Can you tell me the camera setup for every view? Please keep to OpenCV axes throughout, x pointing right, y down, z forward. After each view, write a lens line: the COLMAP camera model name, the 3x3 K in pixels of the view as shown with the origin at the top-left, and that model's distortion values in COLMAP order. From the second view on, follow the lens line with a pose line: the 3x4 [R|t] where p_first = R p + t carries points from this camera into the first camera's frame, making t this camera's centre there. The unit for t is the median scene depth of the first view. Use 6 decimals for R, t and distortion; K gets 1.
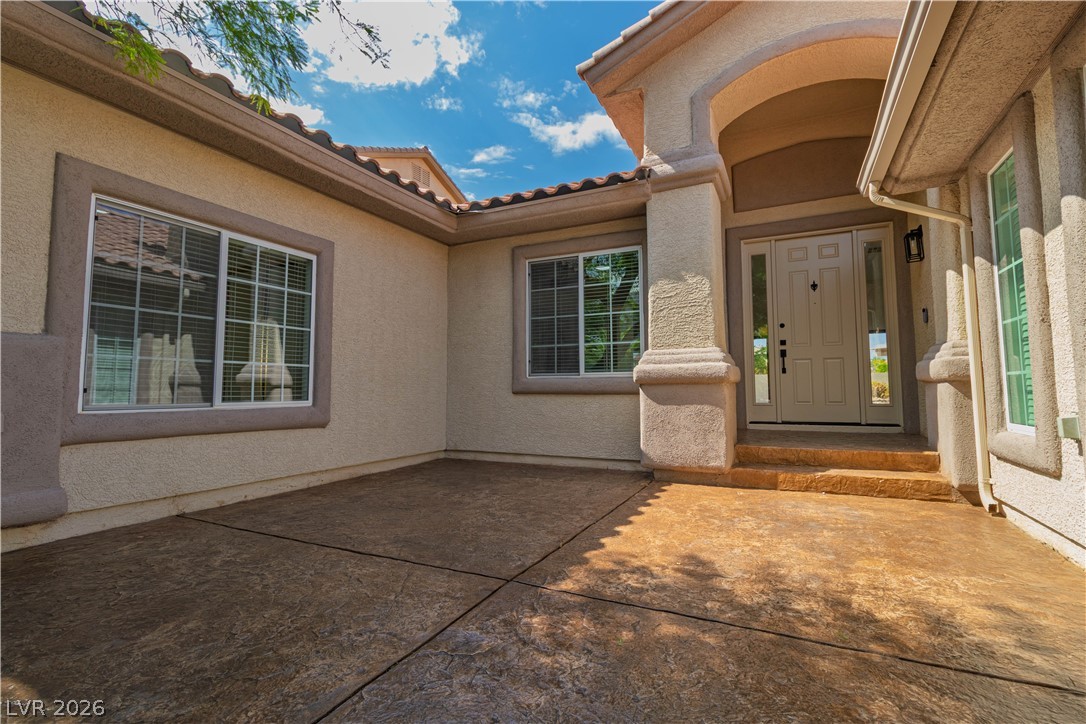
lens RADIAL K [[499.9, 0, 543.0], [0, 499.9, 362.0], [0, 0, 1]] dist [0.003384, 0.000393]
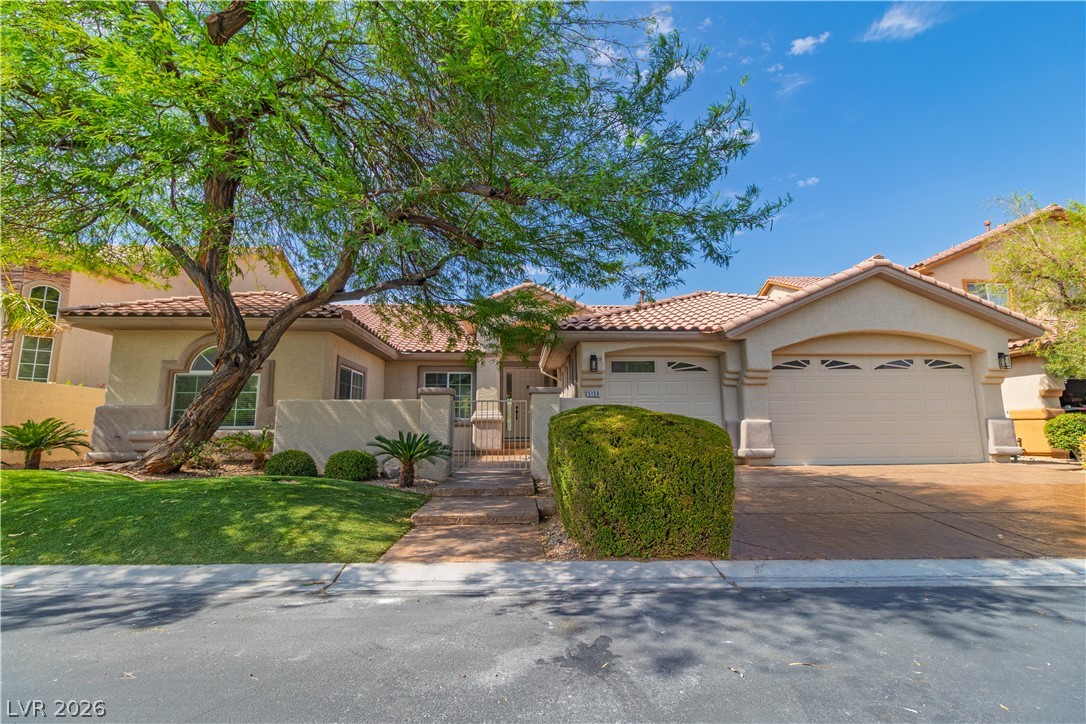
lens RADIAL K [[508.5, 0, 543.0], [0, 508.5, 362.0], [0, 0, 1]] dist [0.000041, 0.000041]
pose [[0.872846, 0.067964, 0.483239, -0.913822], [-0.026842, 0.995442, -0.091519, -0.047111], [-0.487256, 0.066911, 0.870692, -1.820725]]
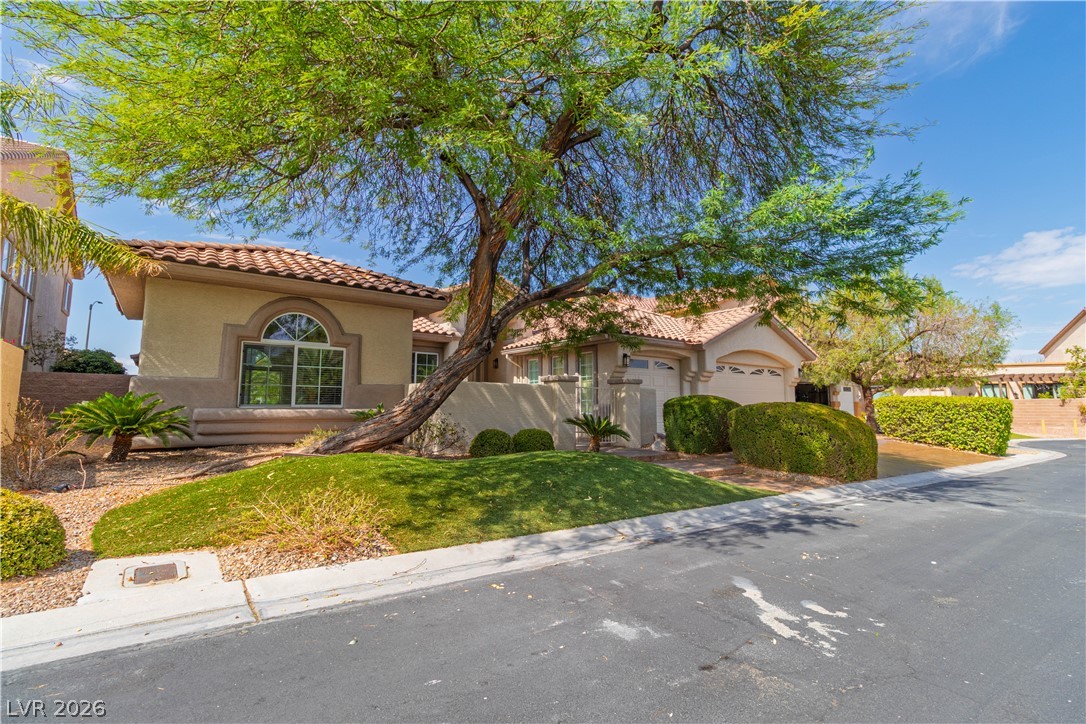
lens RADIAL K [[499.9, 0, 543.0], [0, 499.9, 362.0], [0, 0, 1]] dist [0.003384, 0.000393]
pose [[0.463790, 0.089469, 0.881416, -2.287814], [-0.056609, 0.995847, -0.071297, -0.013490], [-0.884135, -0.016829, 0.466929, -0.949155]]
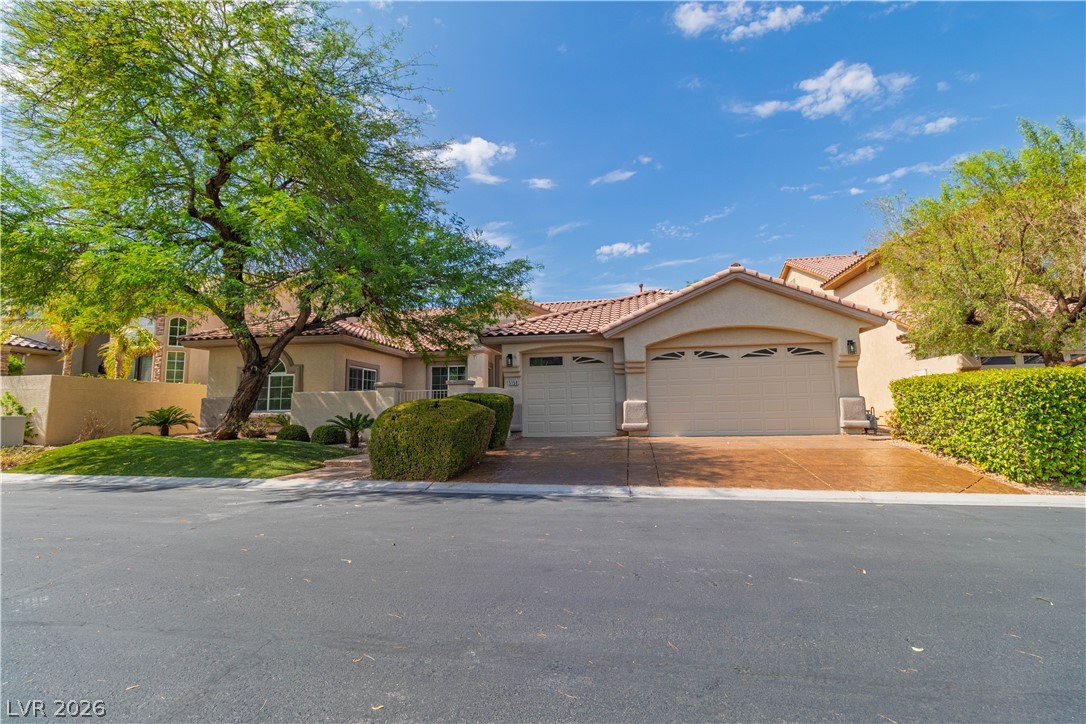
lens RADIAL K [[499.9, 0, 543.0], [0, 499.9, 362.0], [0, 0, 1]] dist [0.003384, 0.000393]
pose [[0.956908, 0.022364, 0.289530, -0.338291], [-0.007804, 0.998650, -0.051346, -0.090323], [-0.290288, 0.046874, 0.955791, -2.789613]]
